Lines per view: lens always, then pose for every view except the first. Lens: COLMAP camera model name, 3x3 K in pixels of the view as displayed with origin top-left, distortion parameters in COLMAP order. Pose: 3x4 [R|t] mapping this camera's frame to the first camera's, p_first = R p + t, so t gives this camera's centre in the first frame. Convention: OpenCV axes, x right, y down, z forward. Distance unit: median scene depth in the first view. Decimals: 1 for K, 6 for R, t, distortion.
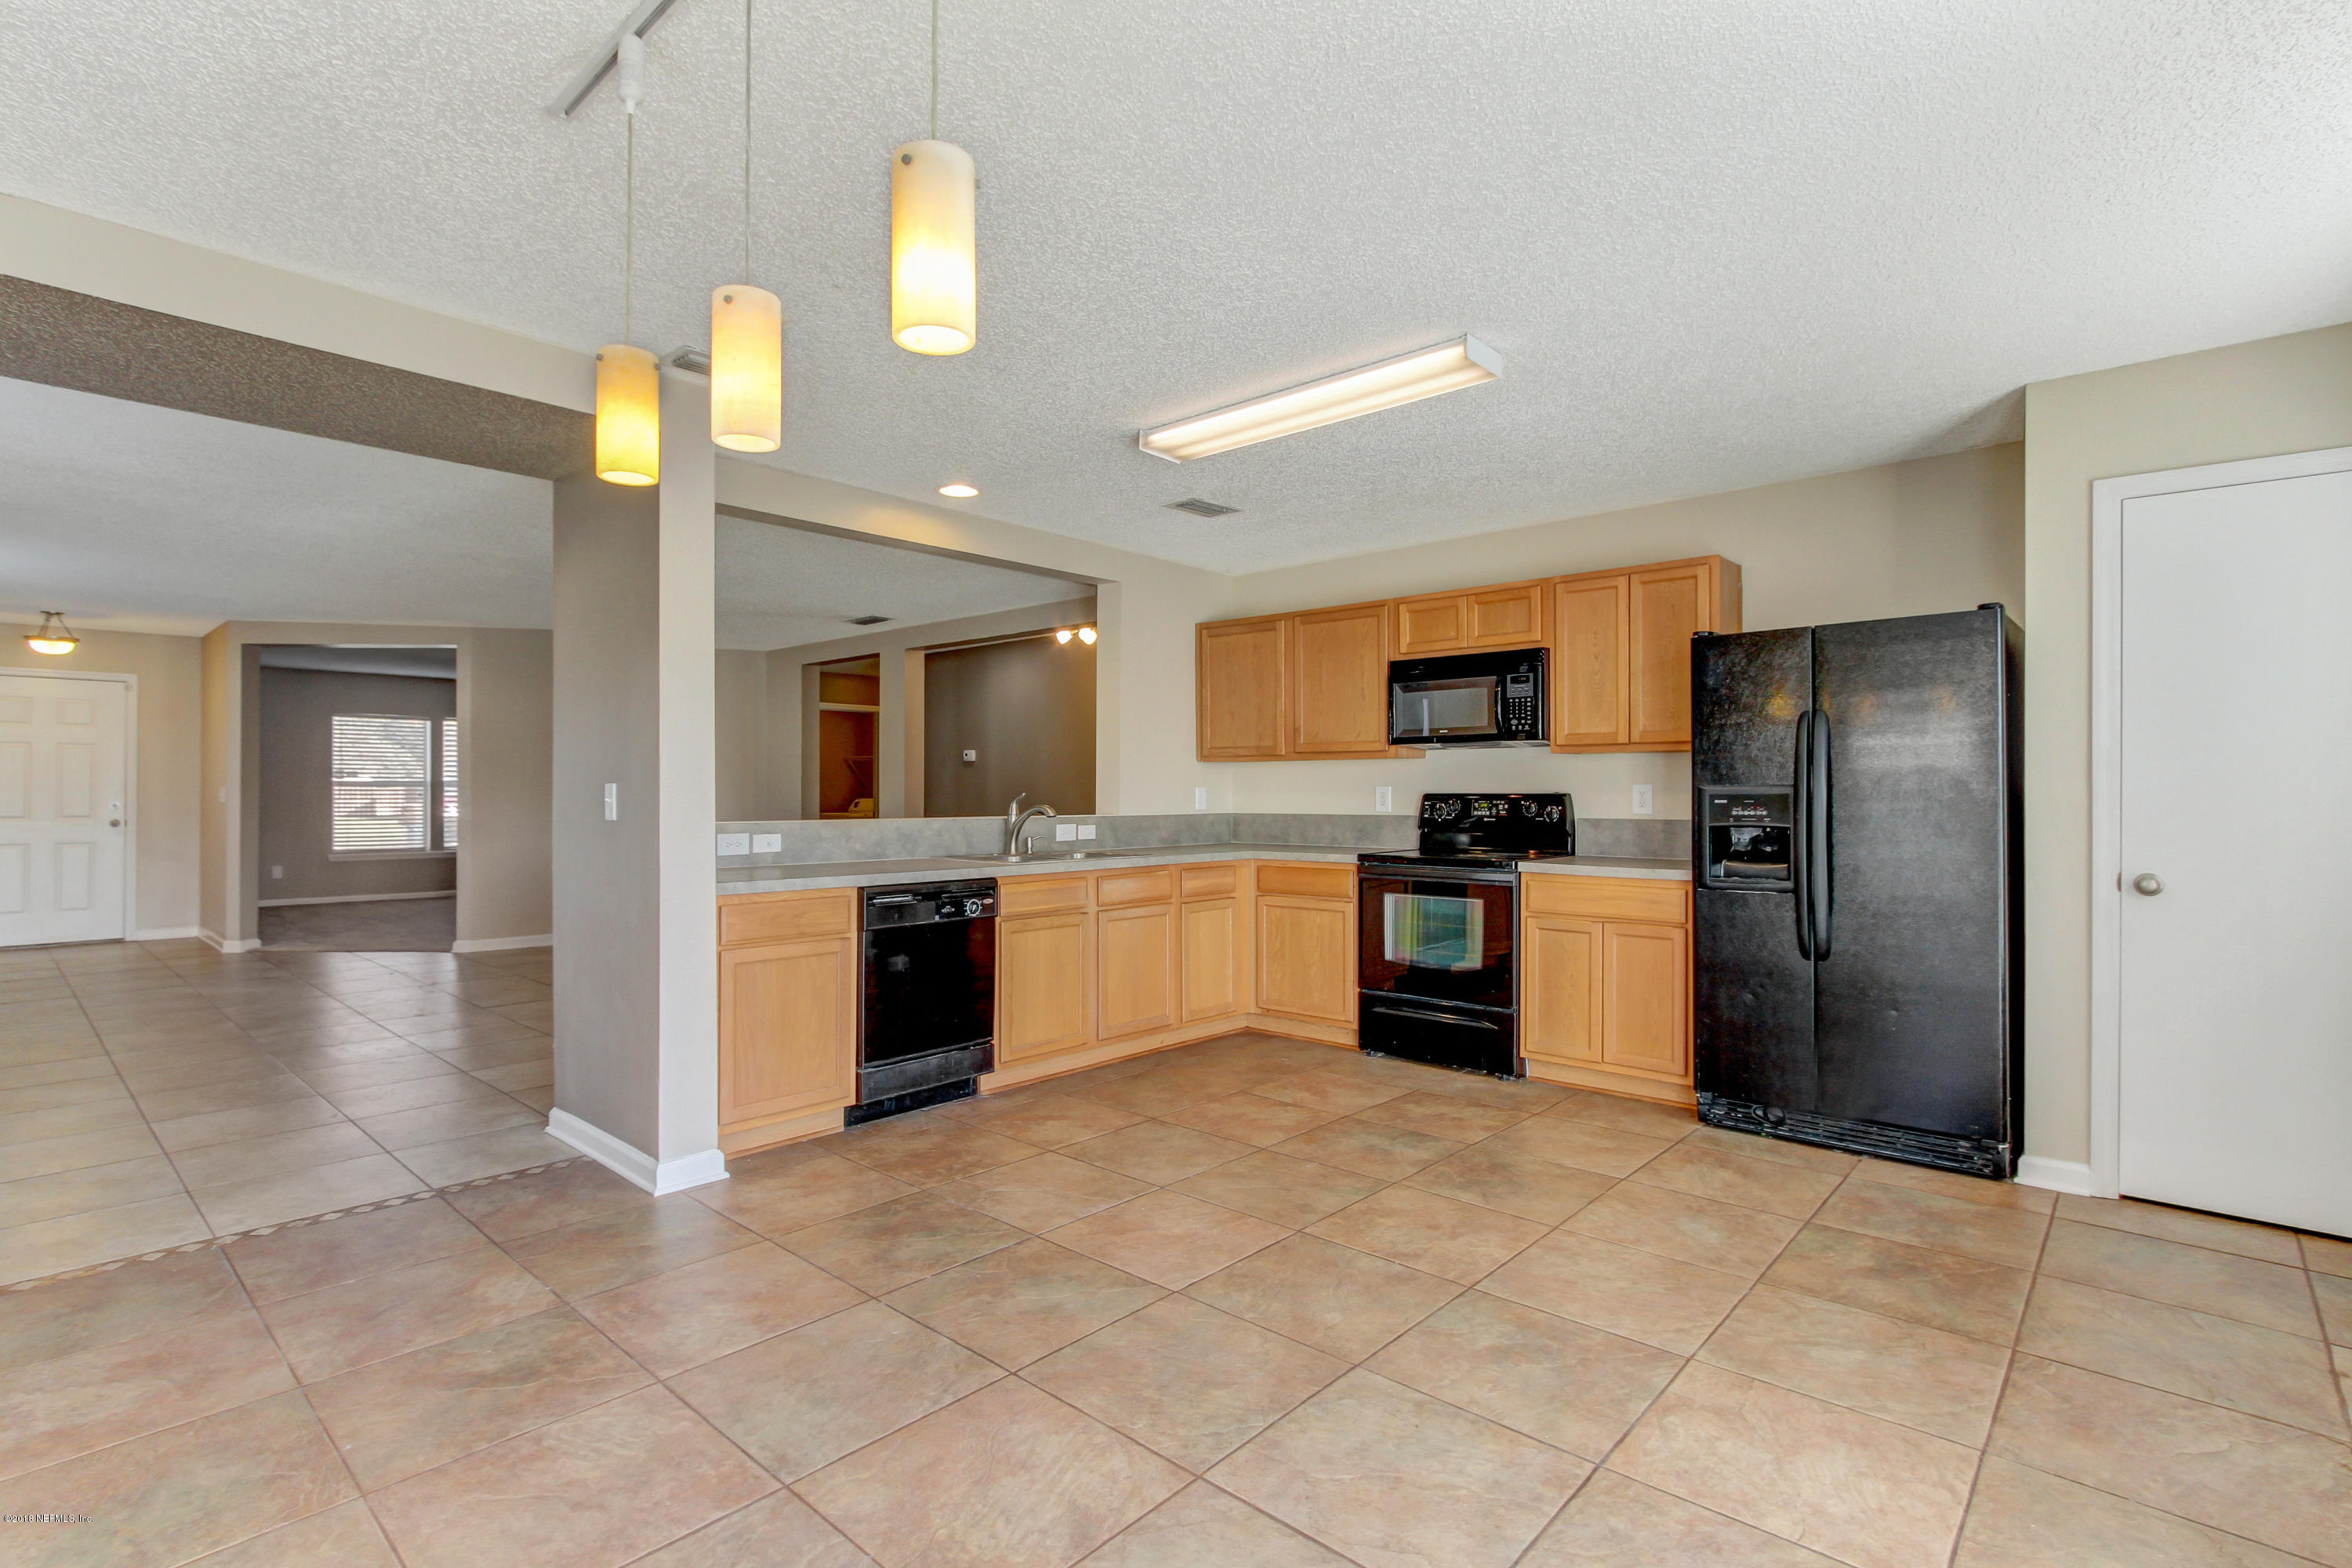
lens RADIAL K [[1107.5, 0, 1157.9], [0, 1107.5, 791.5], [0, 0, 1]] dist [-0.005003, 0.000247]
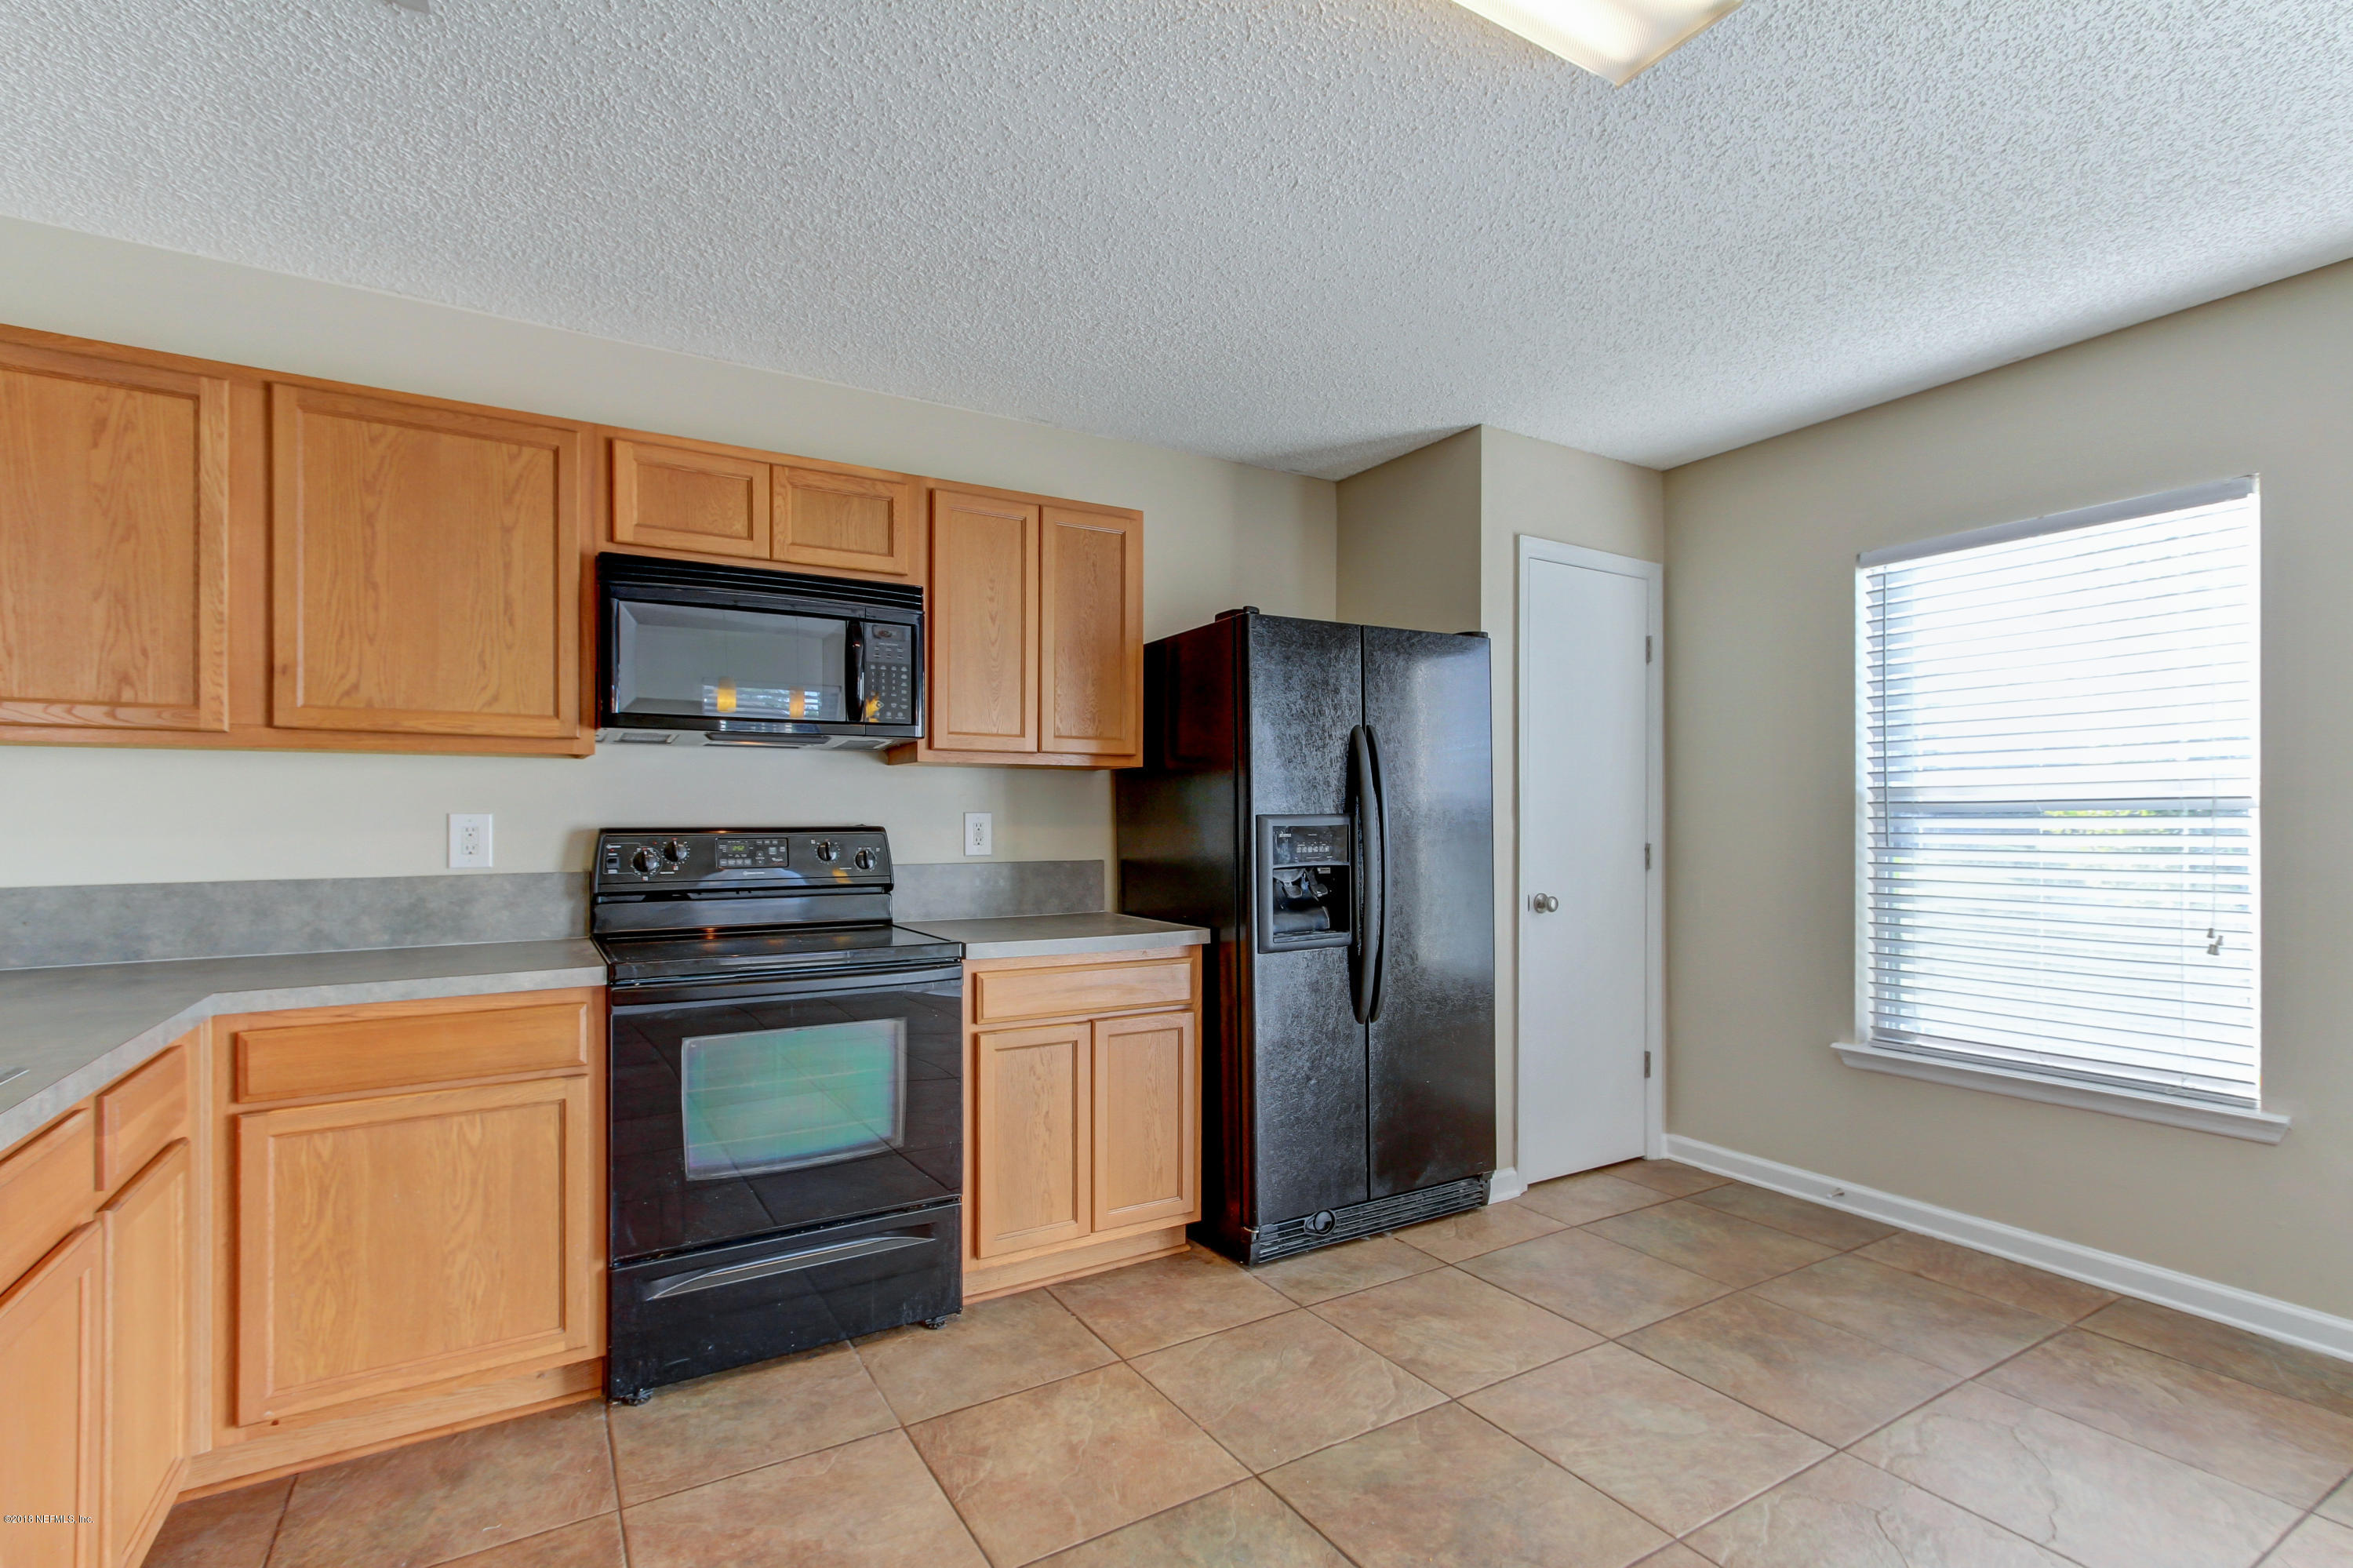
lens RADIAL K [[1083.8, 0, 1164.8], [0, 1083.8, 817.6], [0, 0, 1]] dist [0.000828, 0.000269]
pose [[0.284122, 0.000862, 0.958788, -0.230980], [0.001776, 0.999997, -0.001425, -0.002568], [-0.958787, 0.002107, 0.284119, 0.866477]]
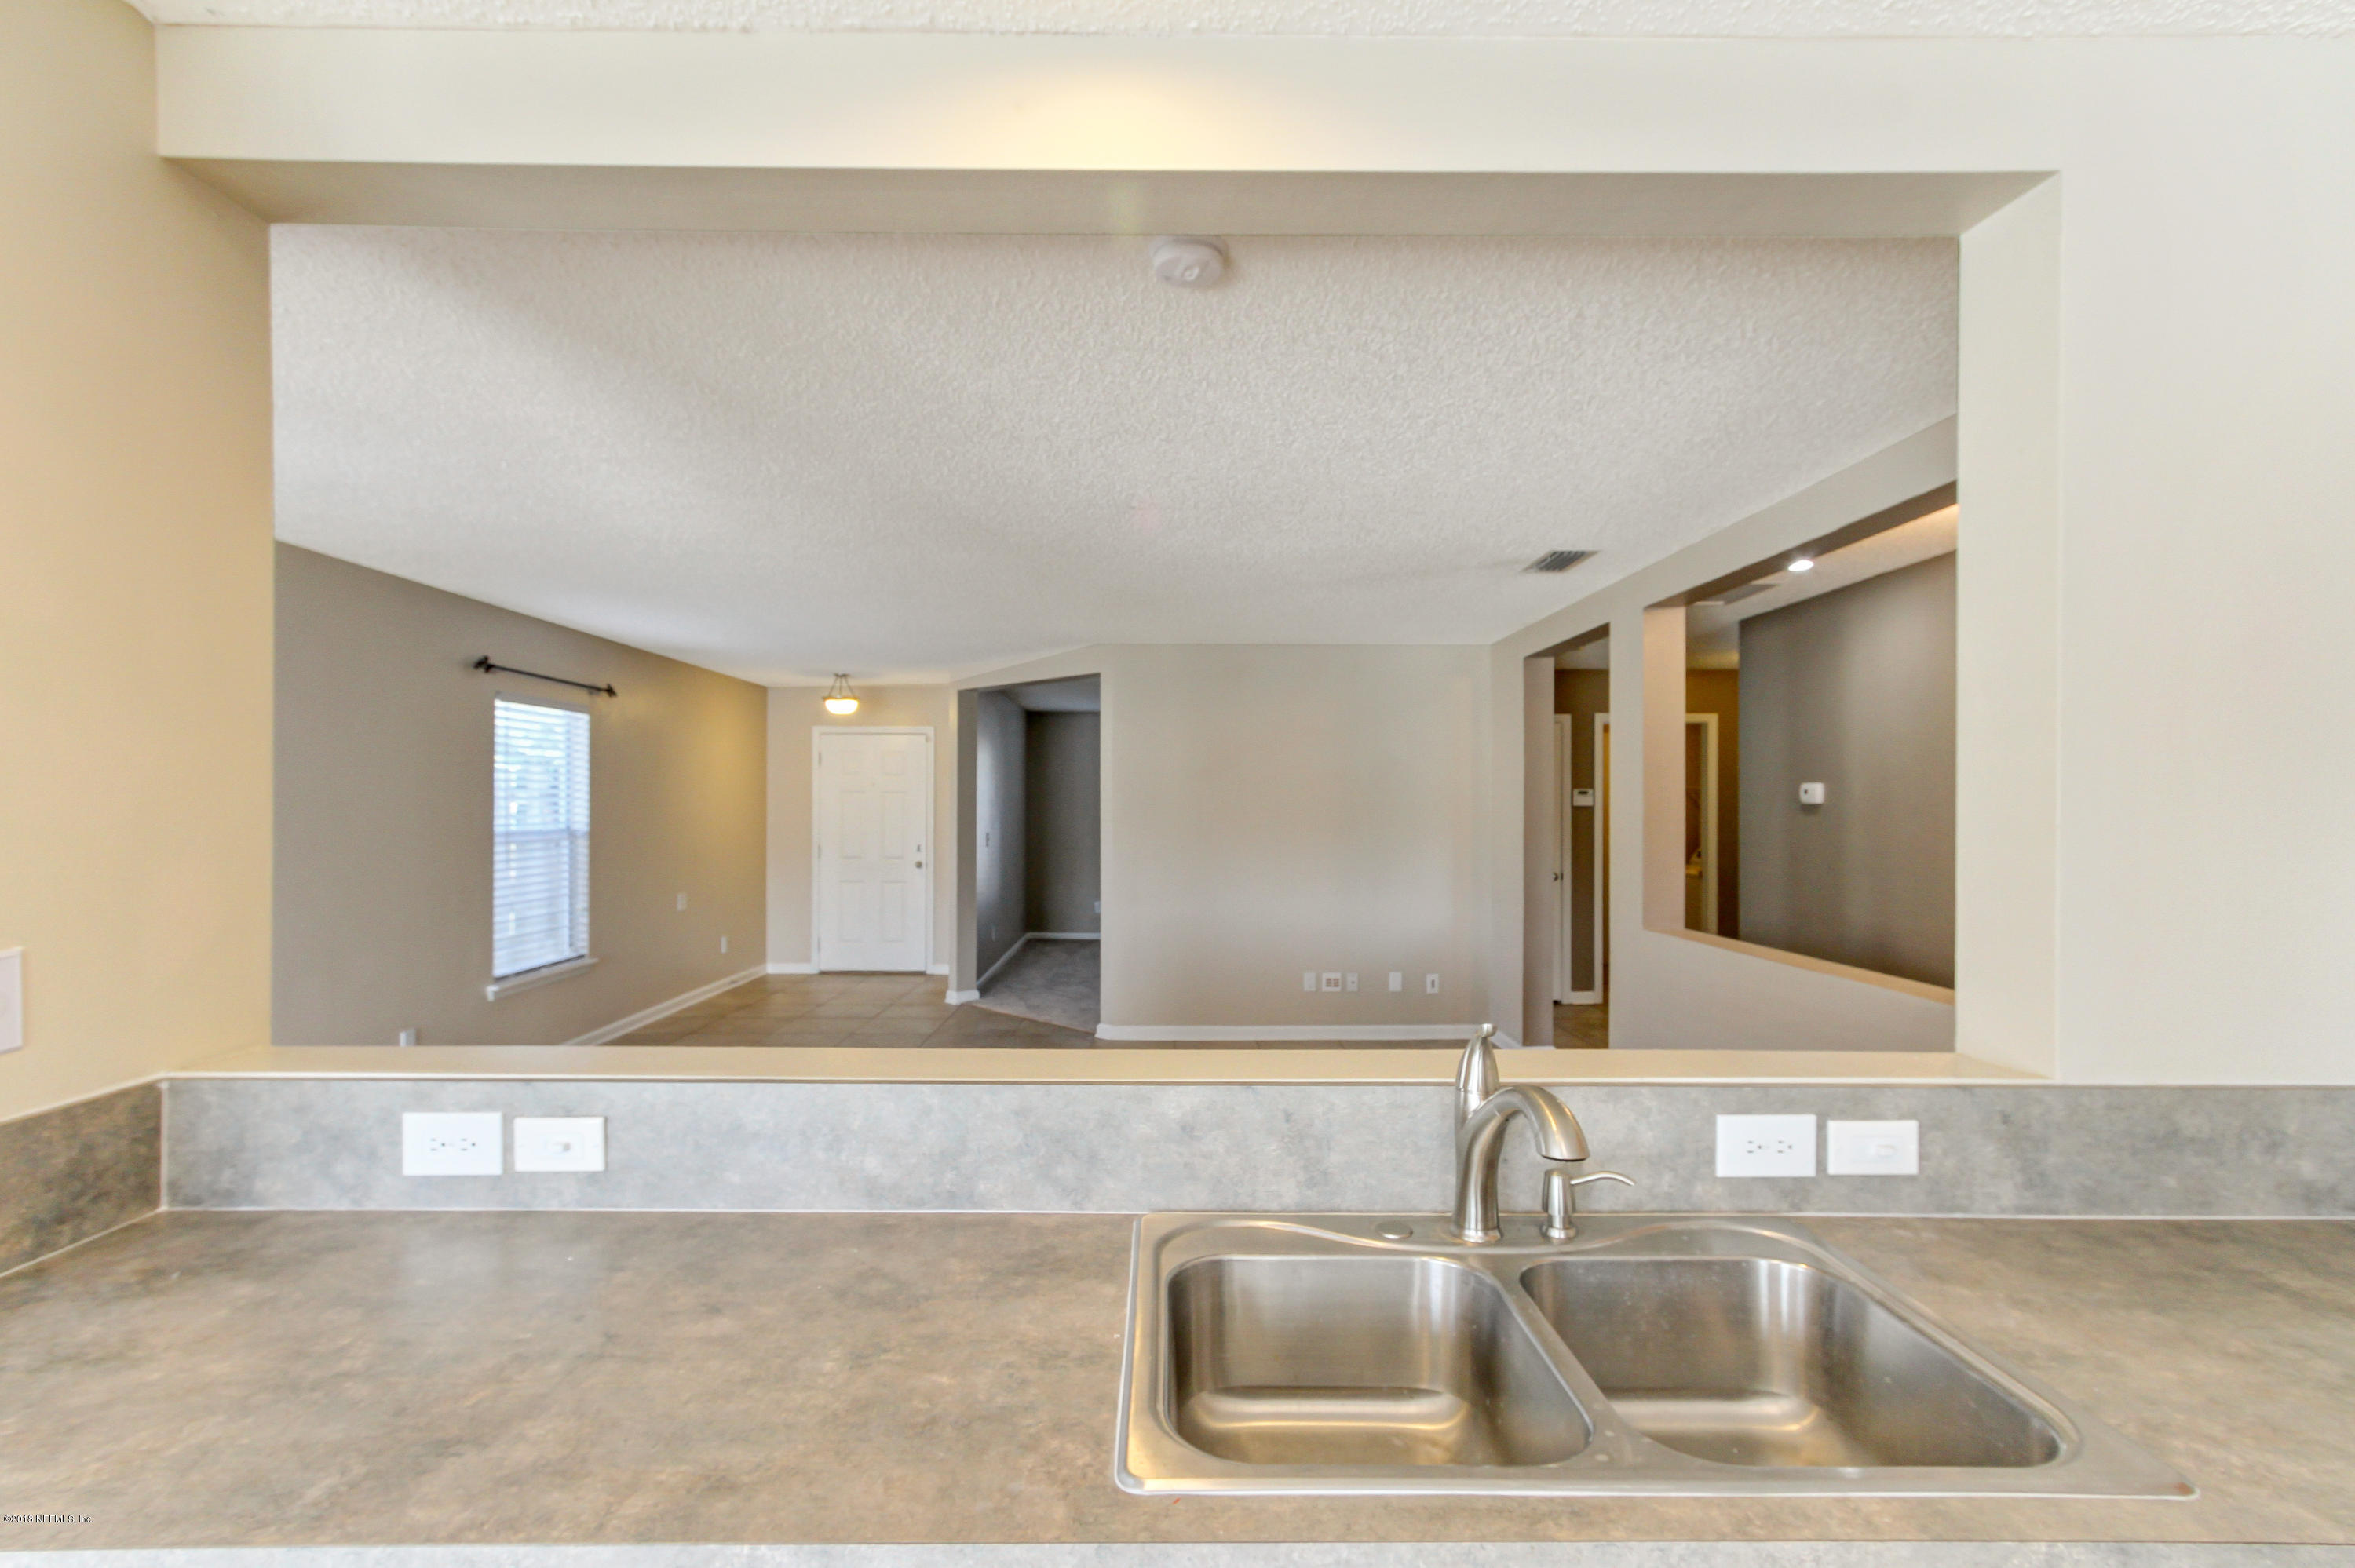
lens RADIAL K [[1091.2, 0, 1169.3], [0, 1091.2, 791.4], [0, 0, 1]] dist [-0.004101, -0.000377]
pose [[0.678933, -0.009842, -0.734134, 0.017670], [-0.001444, 0.999890, -0.014739, -0.061605], [0.734198, 0.011067, 0.678845, 1.008718]]
